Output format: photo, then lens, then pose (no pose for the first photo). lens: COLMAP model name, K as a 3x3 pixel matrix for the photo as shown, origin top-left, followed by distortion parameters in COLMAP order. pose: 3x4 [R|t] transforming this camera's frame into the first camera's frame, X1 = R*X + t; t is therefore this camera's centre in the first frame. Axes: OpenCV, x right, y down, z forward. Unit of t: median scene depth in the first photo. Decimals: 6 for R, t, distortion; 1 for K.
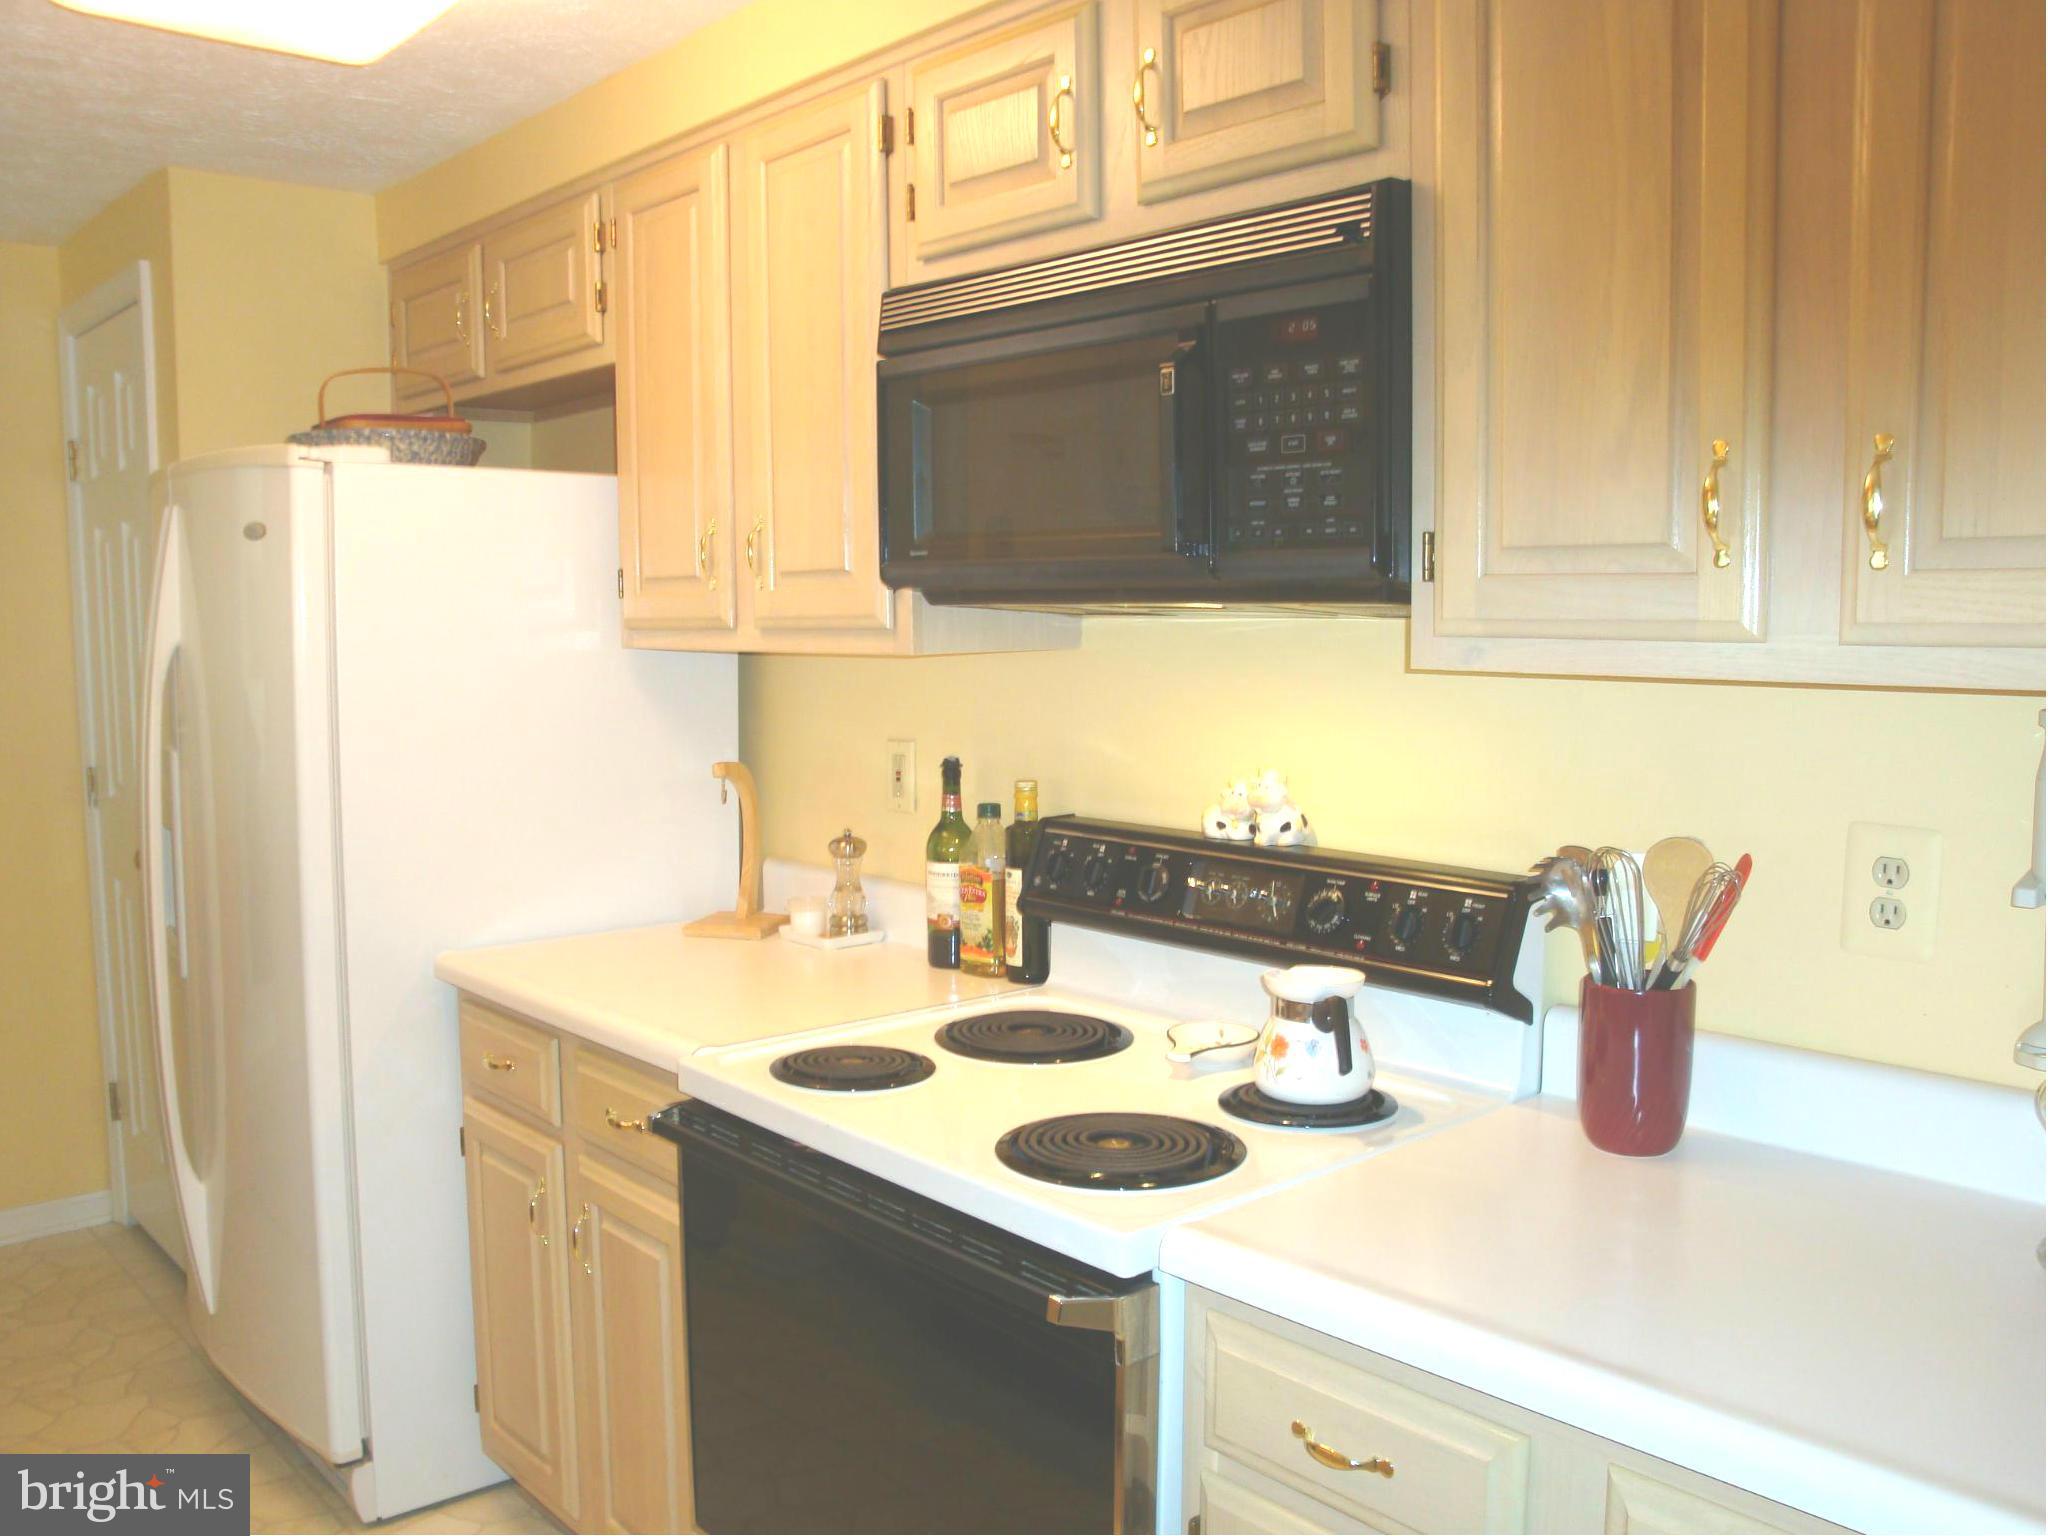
lens RADIAL K [[1697.9, 0, 1036.8], [0, 1697.9, 773.3], [0, 0, 1]] dist [-0.152721, 0.123837]
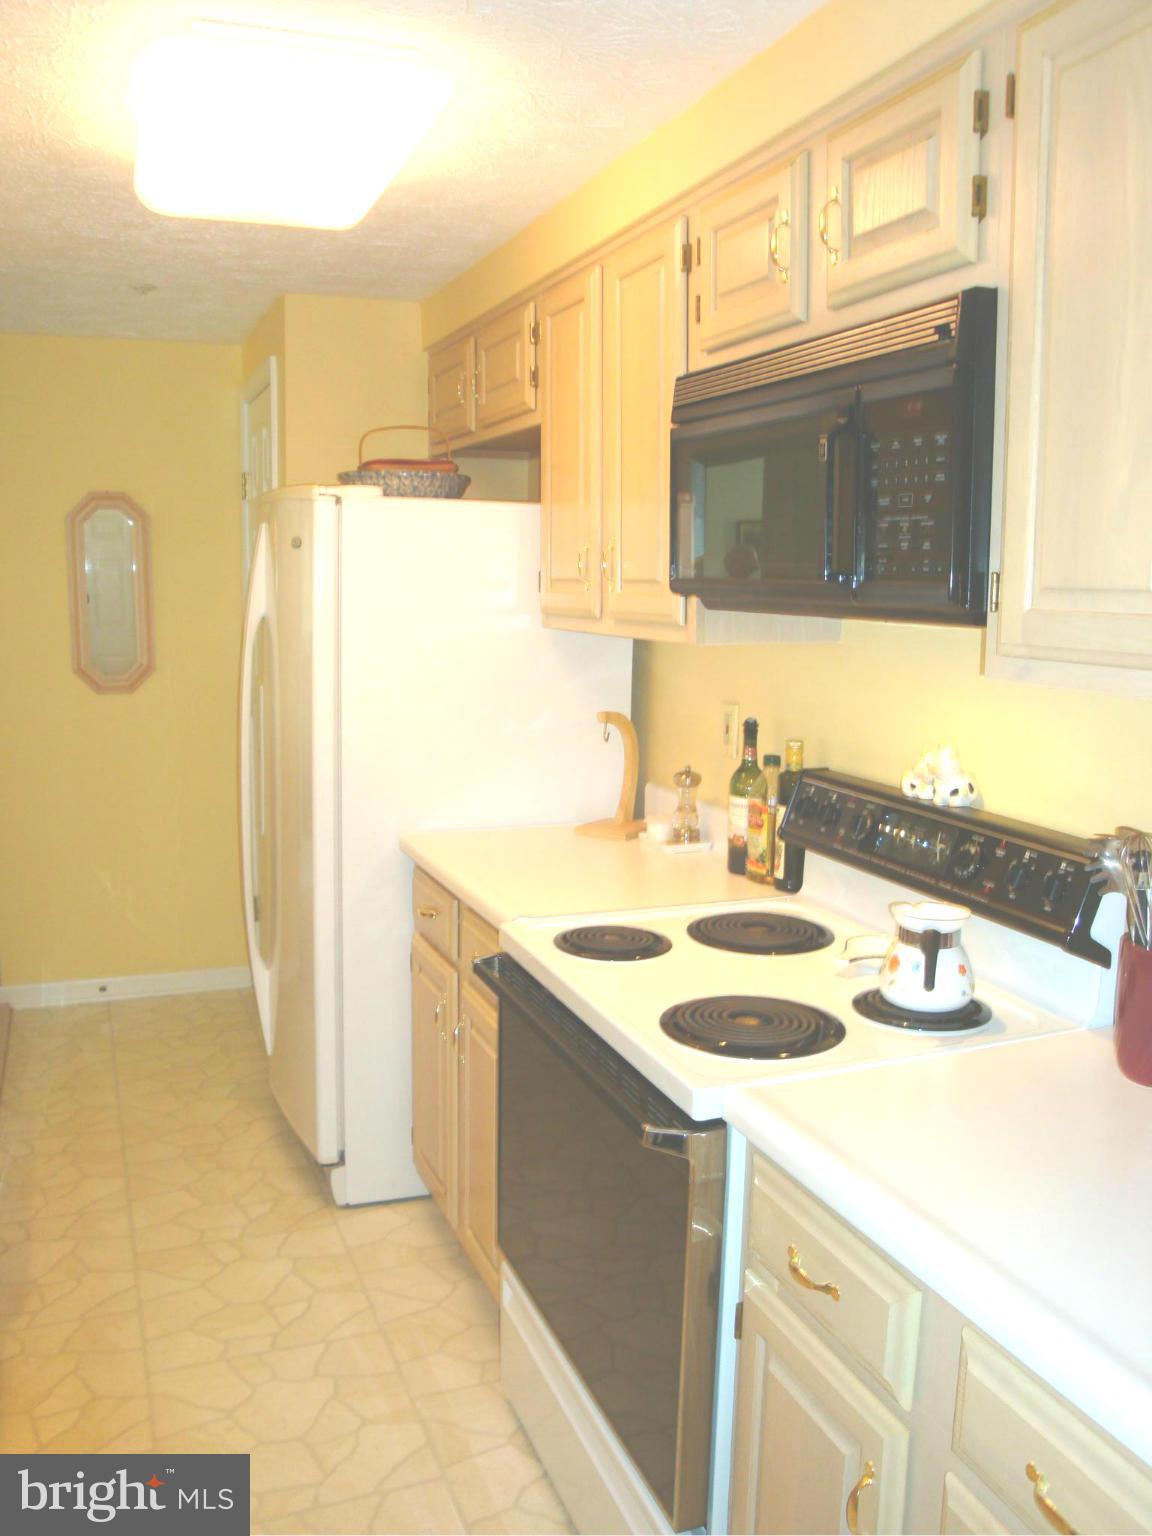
lens RADIAL K [[1273.4, 0, 574.8], [0, 1273.4, 768.0], [0, 0, 1]] dist [-0.152721, 0.123837]
pose [[0.938039, 0.065170, -0.340347, 0.176608], [-0.047575, 0.997076, 0.059798, -0.026028], [0.343249, -0.039901, 0.938396, 0.008162]]
